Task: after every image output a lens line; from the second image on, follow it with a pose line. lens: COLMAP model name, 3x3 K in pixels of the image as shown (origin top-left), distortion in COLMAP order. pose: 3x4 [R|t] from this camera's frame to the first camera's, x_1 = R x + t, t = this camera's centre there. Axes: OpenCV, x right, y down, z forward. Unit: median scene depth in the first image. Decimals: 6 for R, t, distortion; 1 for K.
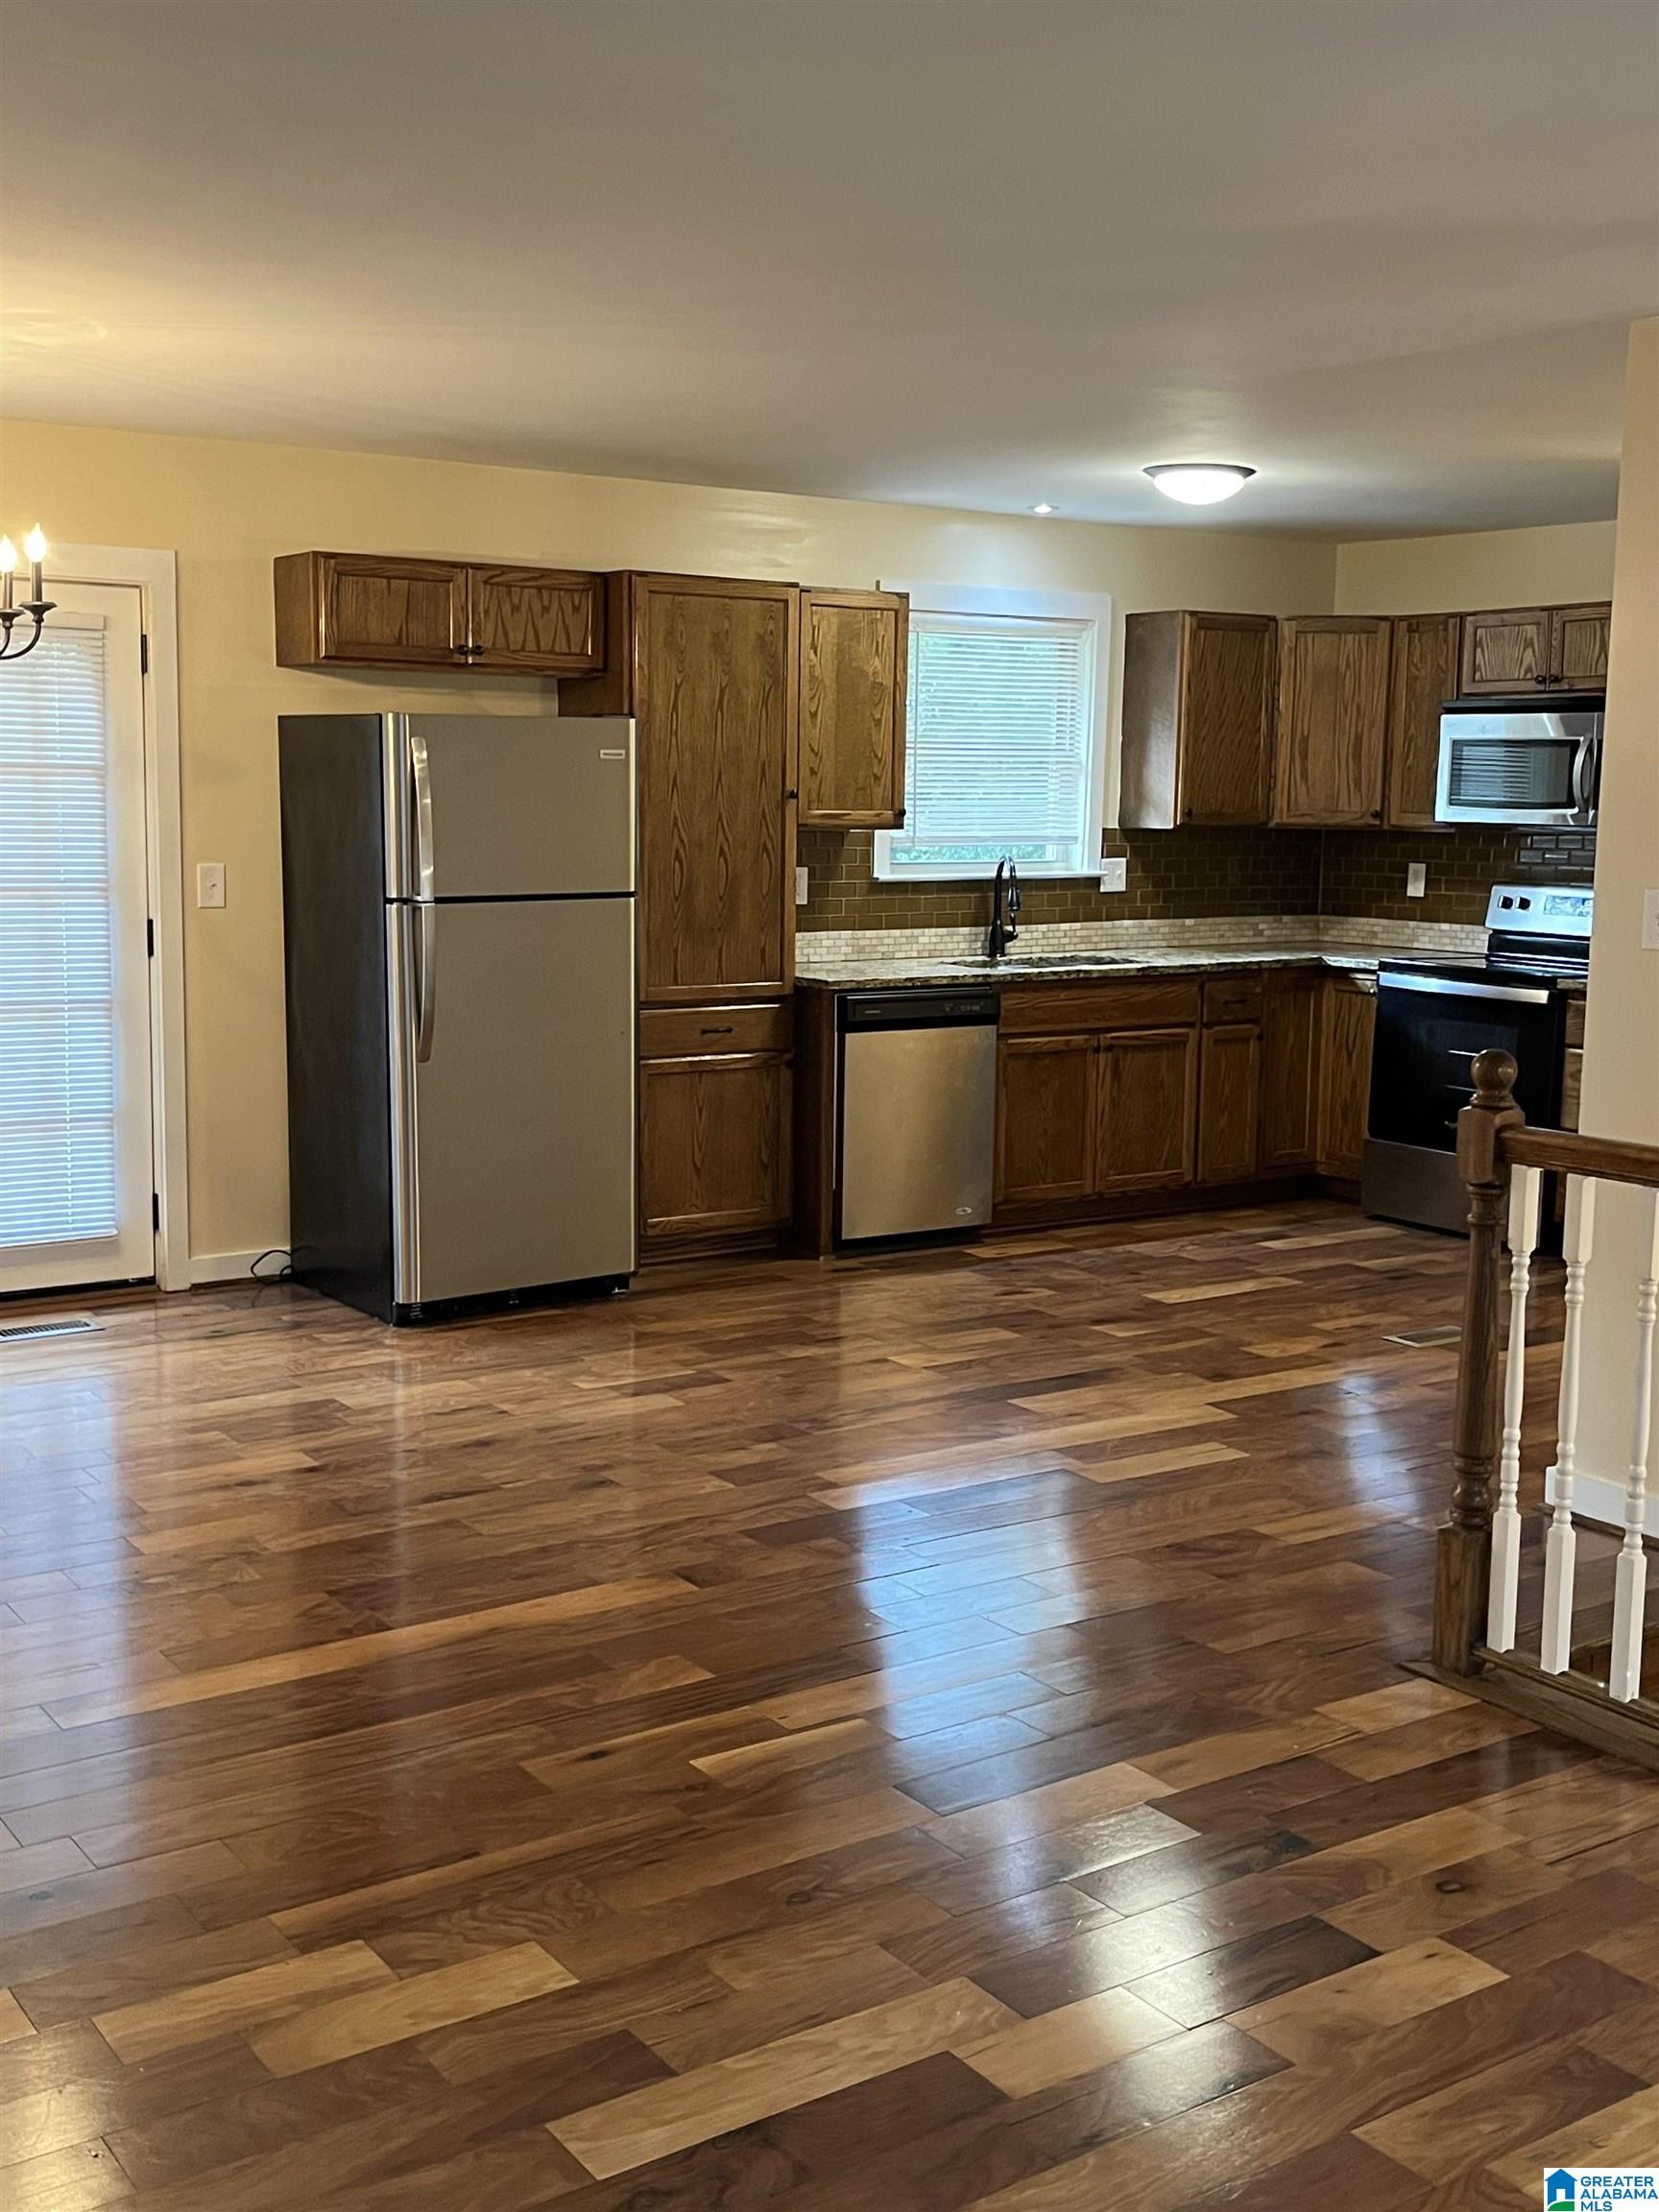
lens RADIAL K [[2332.5, 0, 826.9], [0, 2332.5, 1104.6], [0, 0, 1]] dist [0.044805, 0.000000]
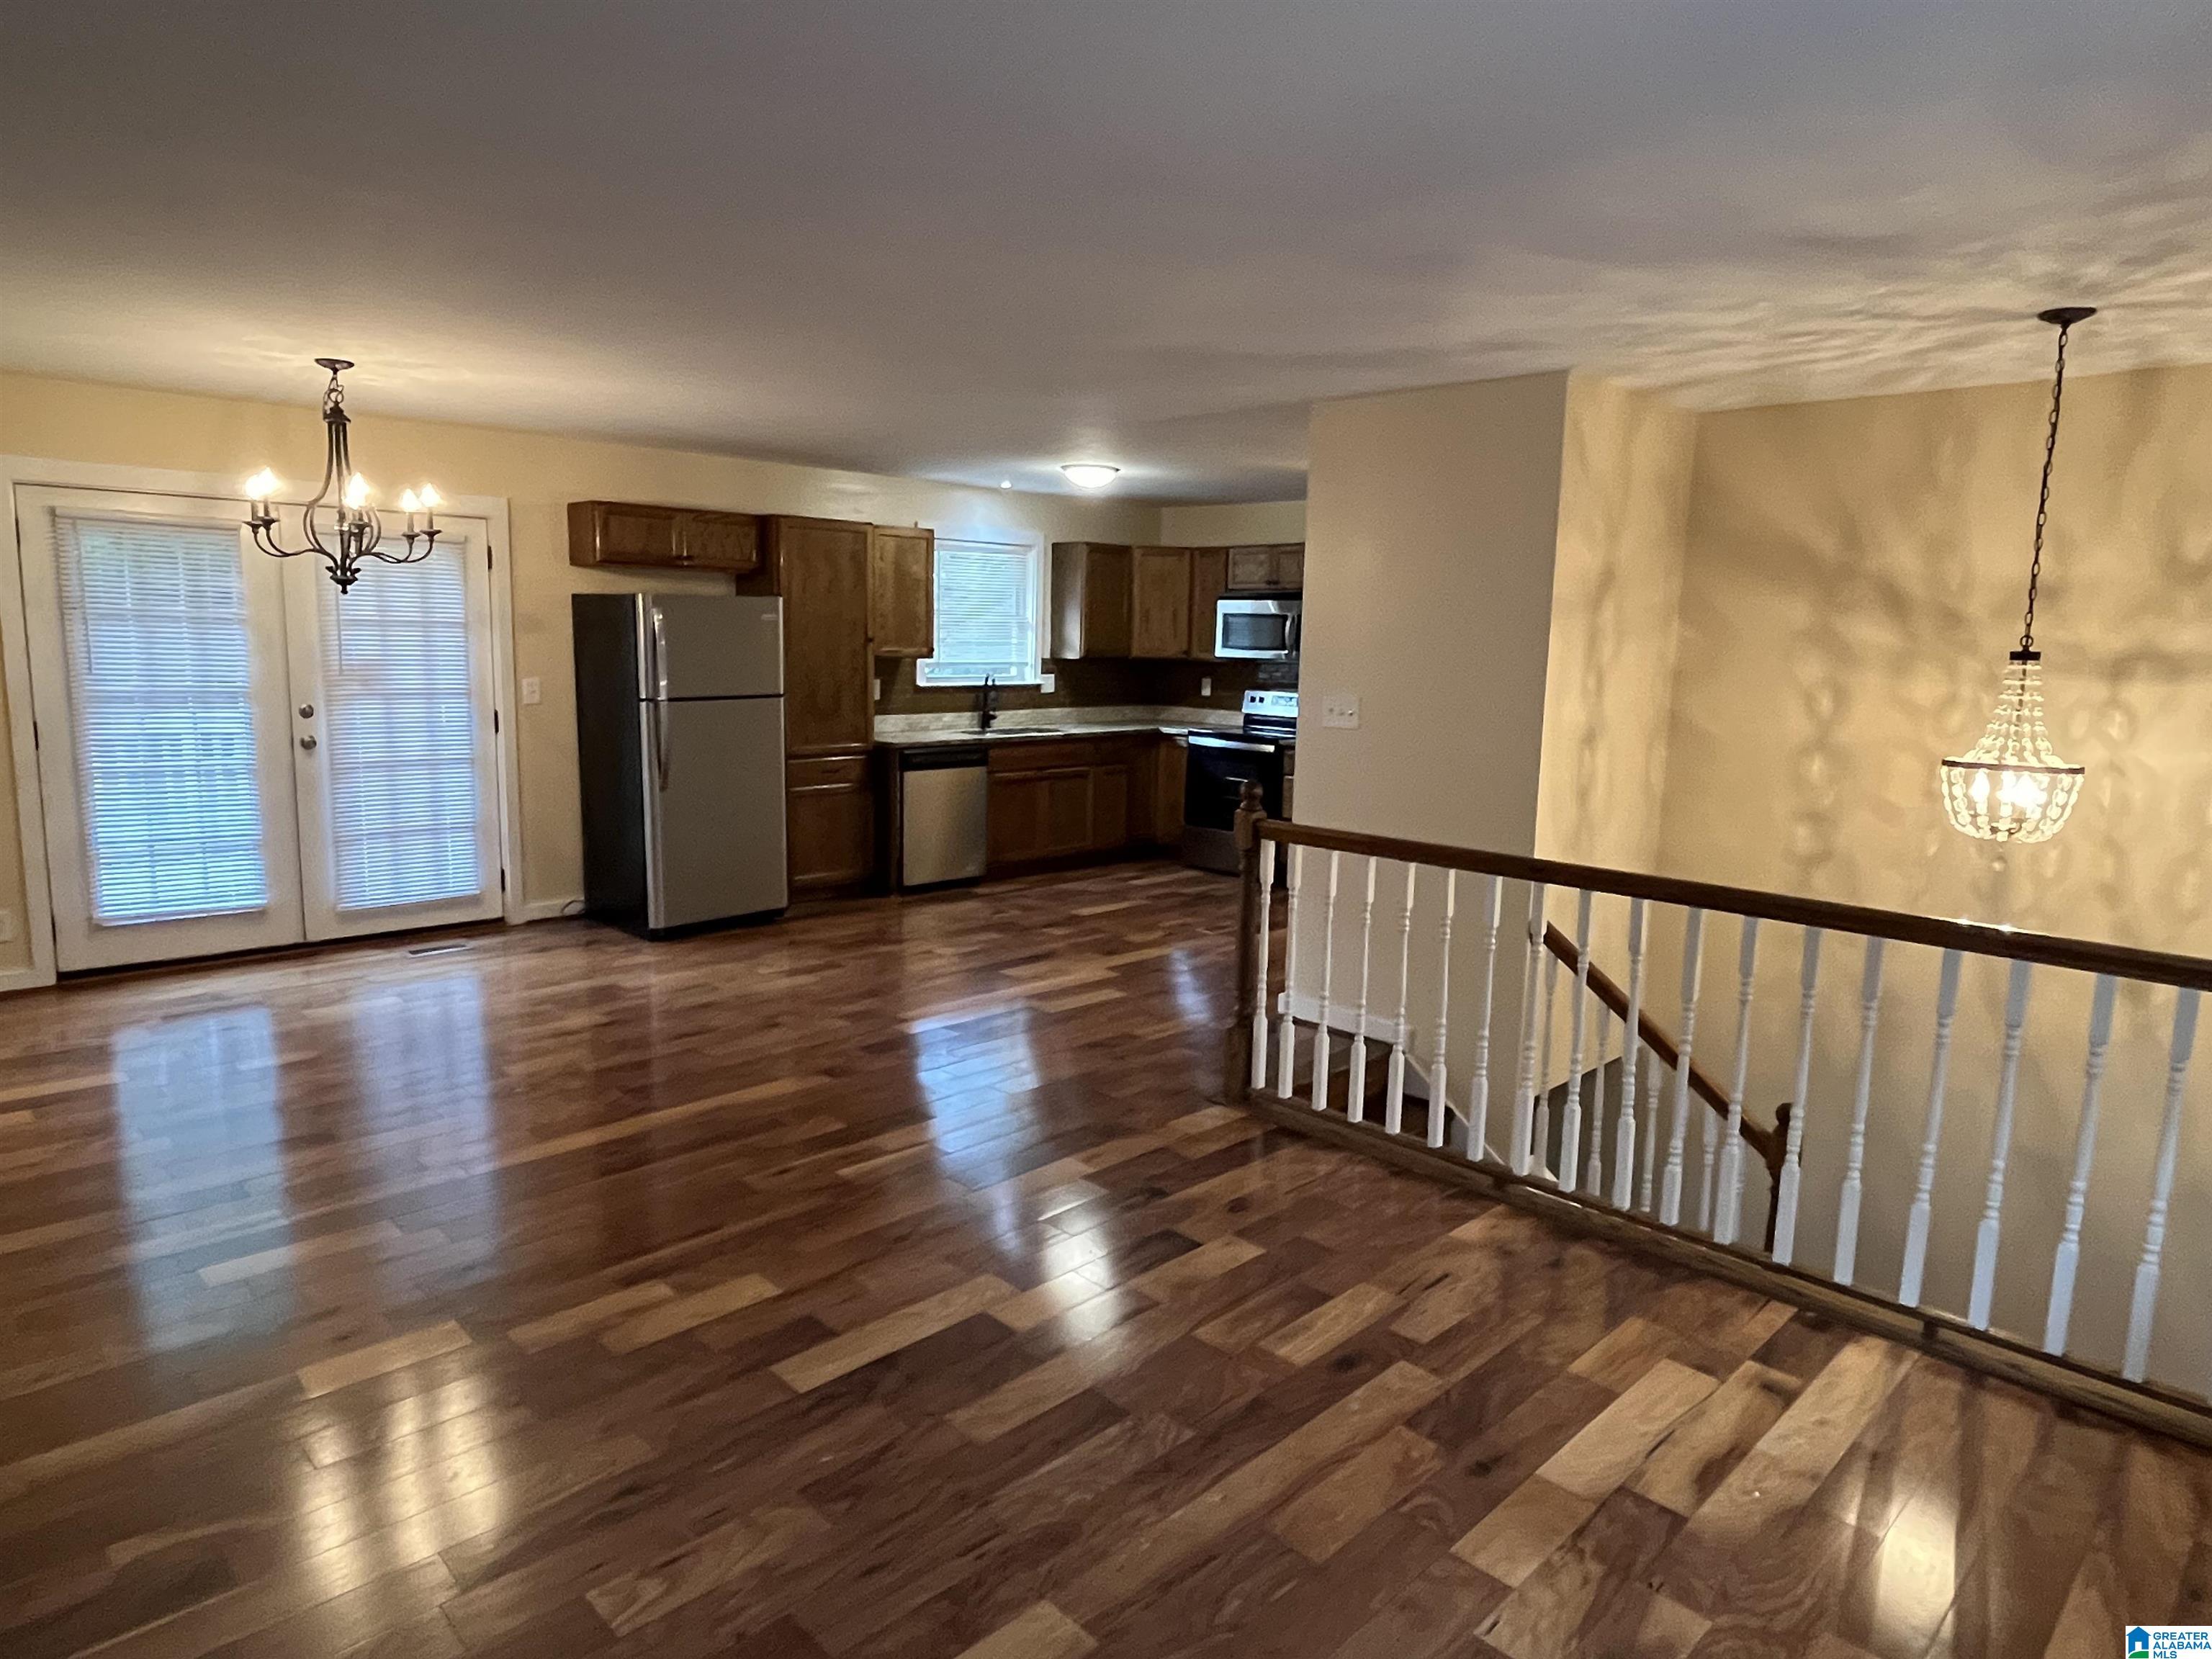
lens RADIAL K [[1290.2, 0, 1110.5], [0, 1290.2, 827.4], [0, 0, 1]] dist [-0.003731, -0.003587]
pose [[0.984672, -0.018609, 0.173423, -0.009520], [0.015868, 0.999727, 0.017180, -0.002433], [-0.173696, -0.014164, 0.984698, -0.017985]]
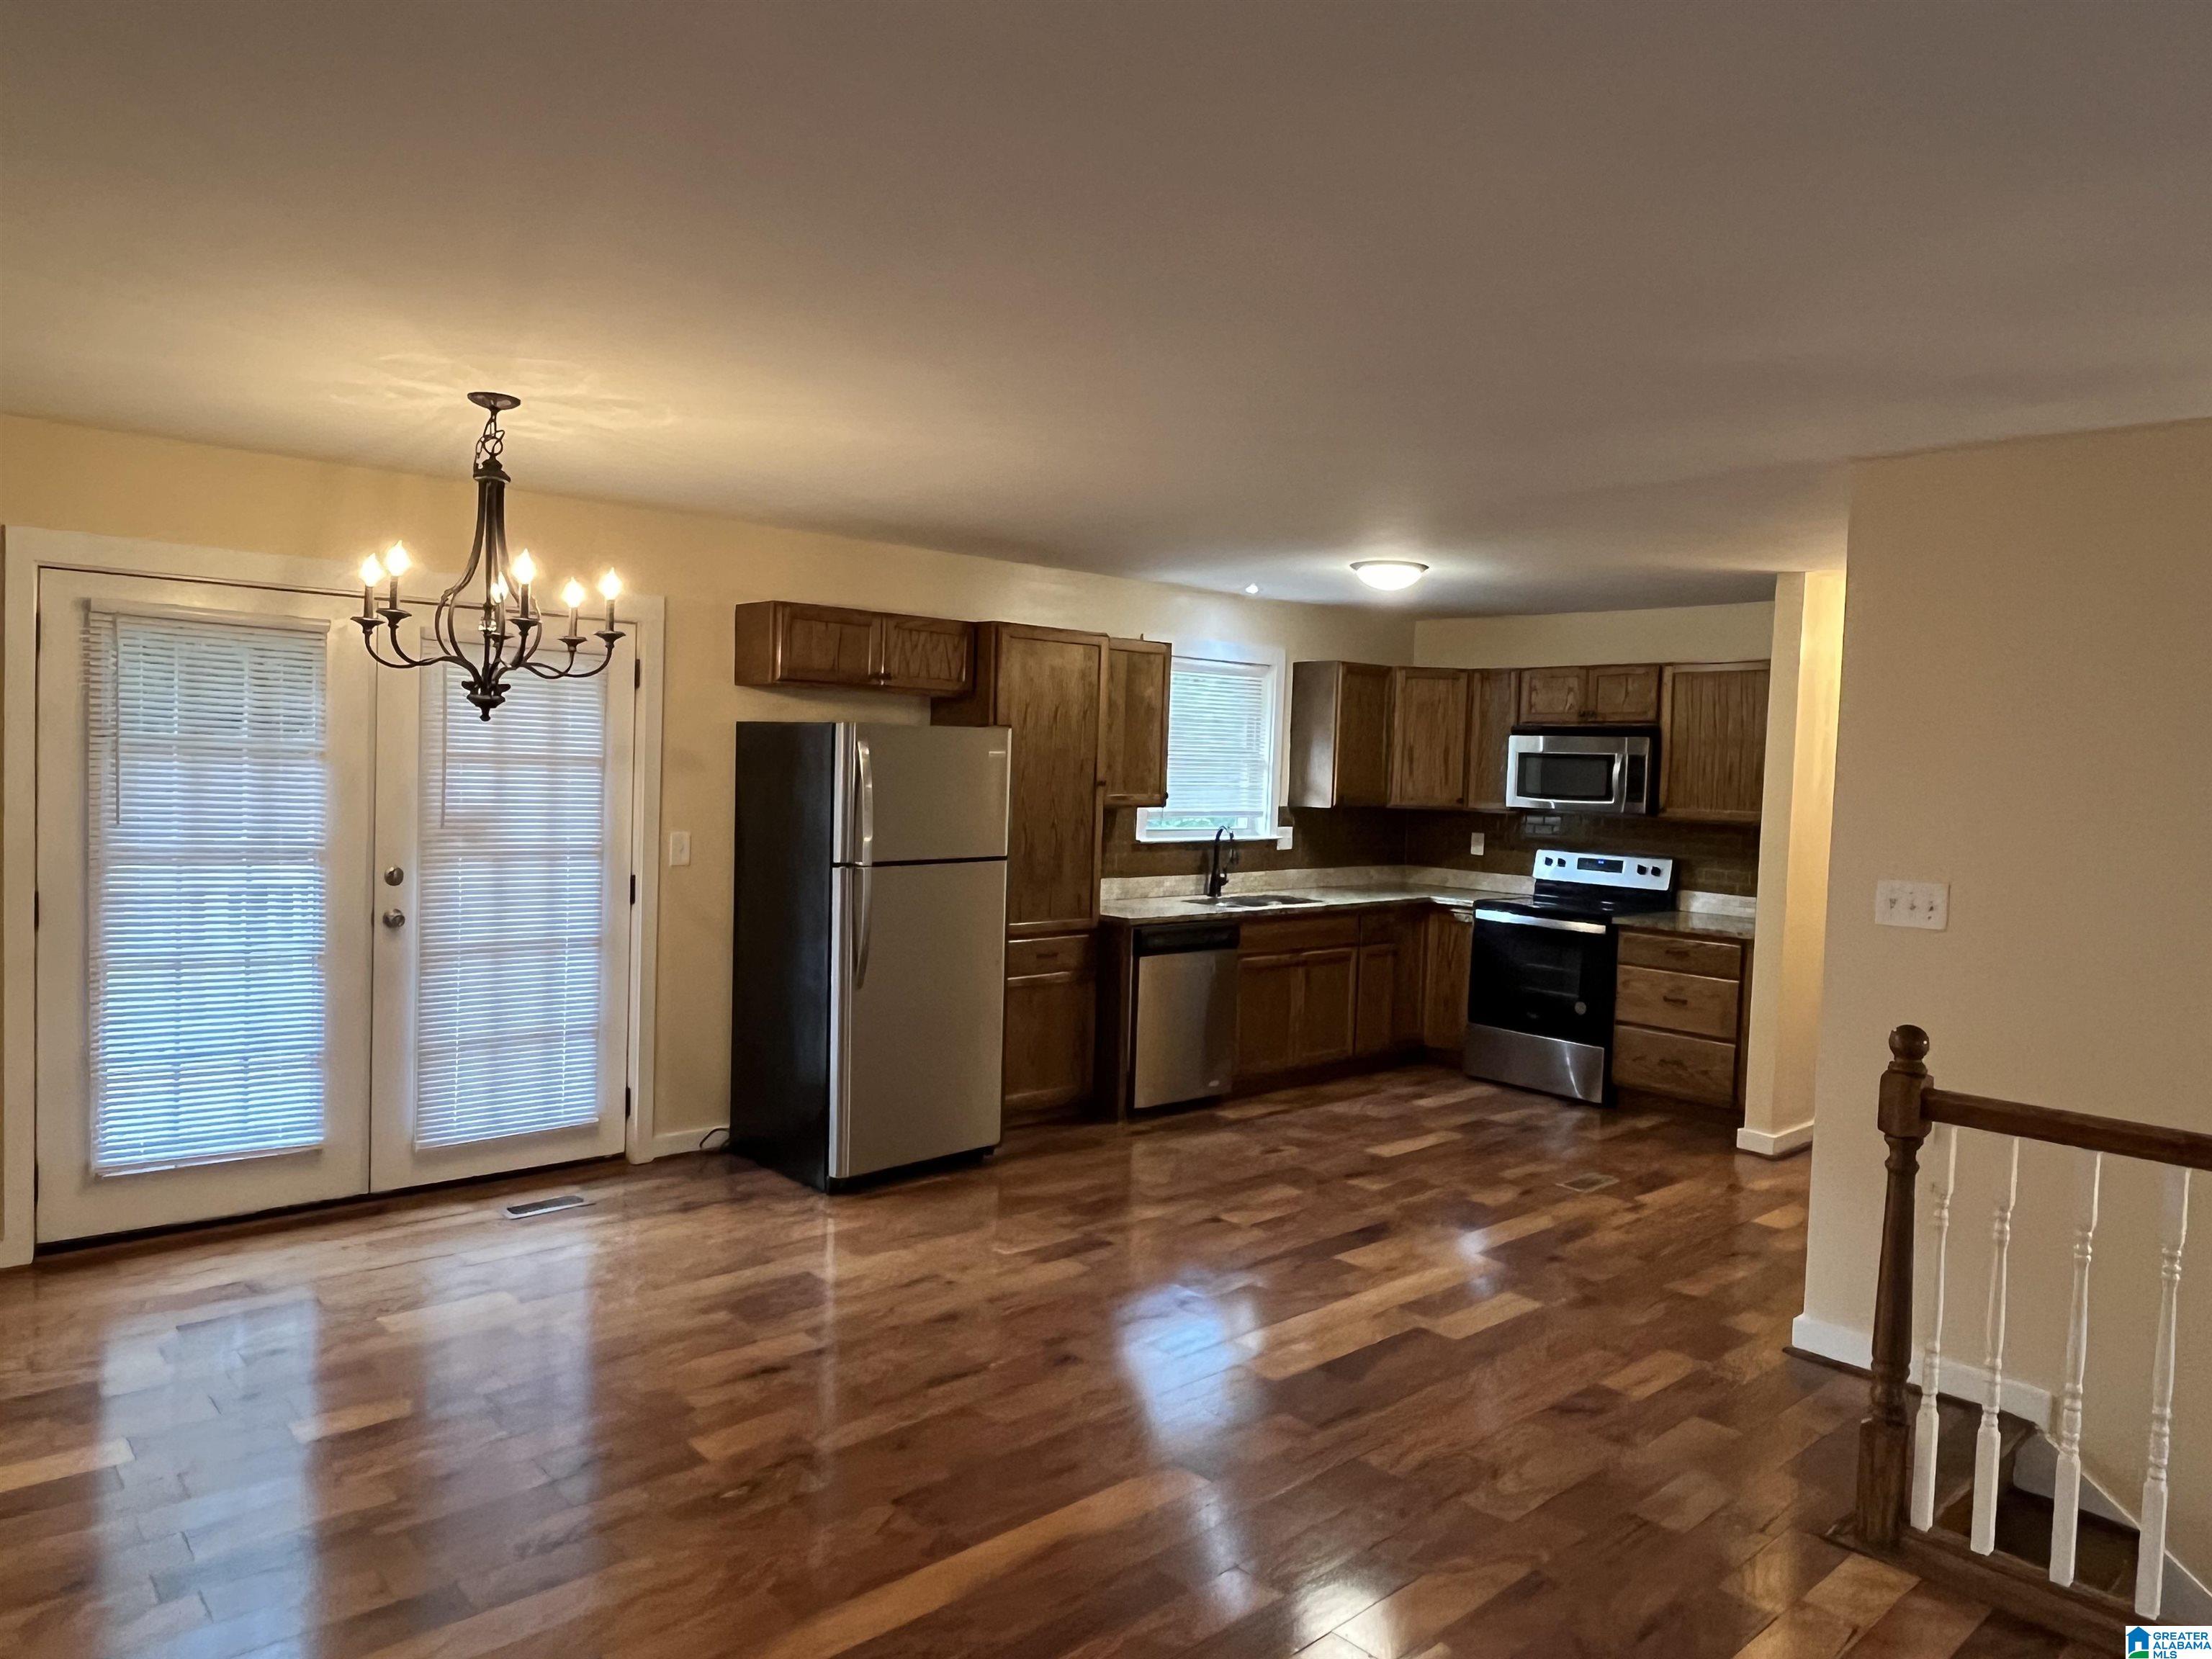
lens RADIAL K [[1414.7, 0, 1106.0], [0, 1414.7, 834.5], [0, 0, 1]] dist [-0.004982, 0.000024]
pose [[0.990917, 0.010286, 0.134079, -0.142139], [0.000902, 0.996539, -0.083117, -0.038288], [-0.134470, 0.082483, 0.987479, 0.200677]]
